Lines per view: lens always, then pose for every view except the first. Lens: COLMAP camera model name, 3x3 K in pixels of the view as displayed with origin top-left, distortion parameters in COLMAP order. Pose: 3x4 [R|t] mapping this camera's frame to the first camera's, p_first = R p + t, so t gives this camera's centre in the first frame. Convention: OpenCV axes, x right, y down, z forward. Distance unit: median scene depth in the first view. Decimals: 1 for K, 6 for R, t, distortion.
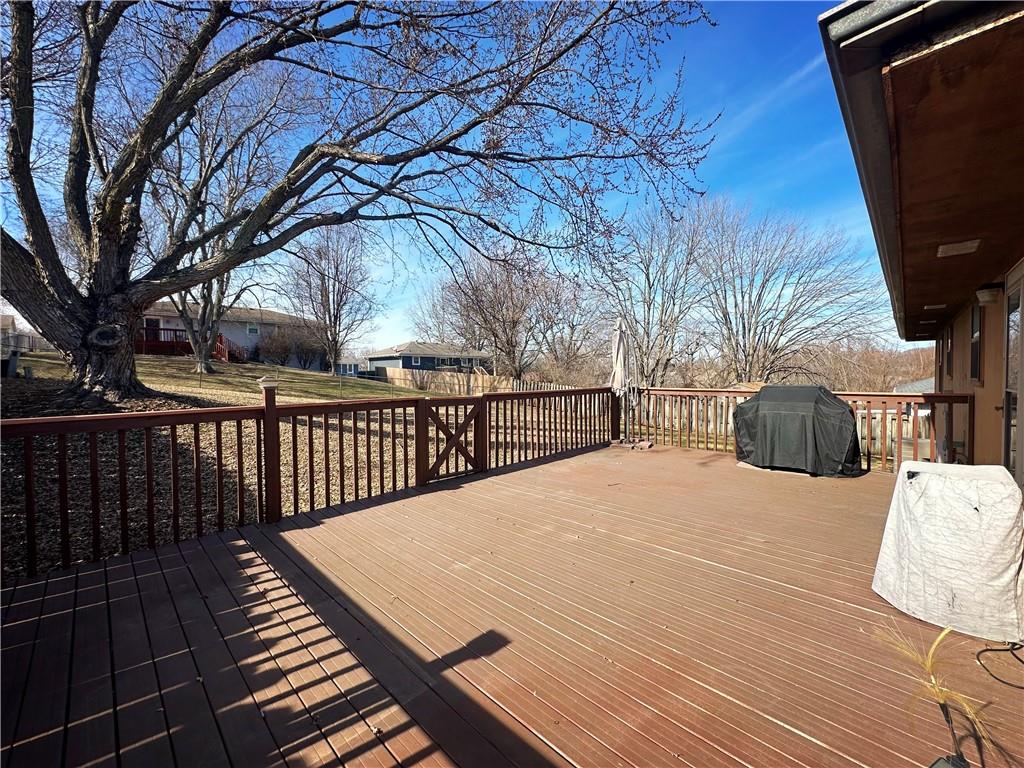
lens RADIAL K [[408.8, 0, 511.2], [0, 408.8, 381.9], [0, 0, 1]] dist [-0.003649, 0.001196]
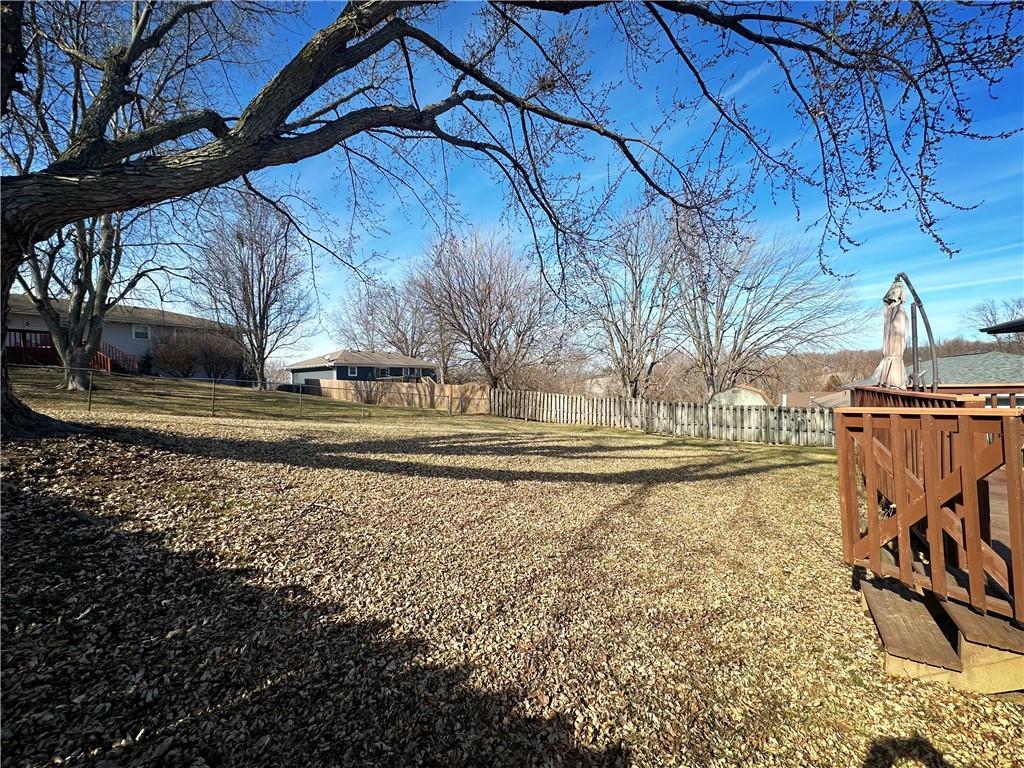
lens RADIAL K [[408.8, 0, 516.0], [0, 408.8, 388.0], [0, 0, 1]] dist [-0.003649, 0.001196]
pose [[0.977595, -0.026328, 0.208842, -0.124324], [0.028237, 0.999582, -0.006164, 0.000053], [-0.208592, 0.011923, 0.977930, 0.116841]]
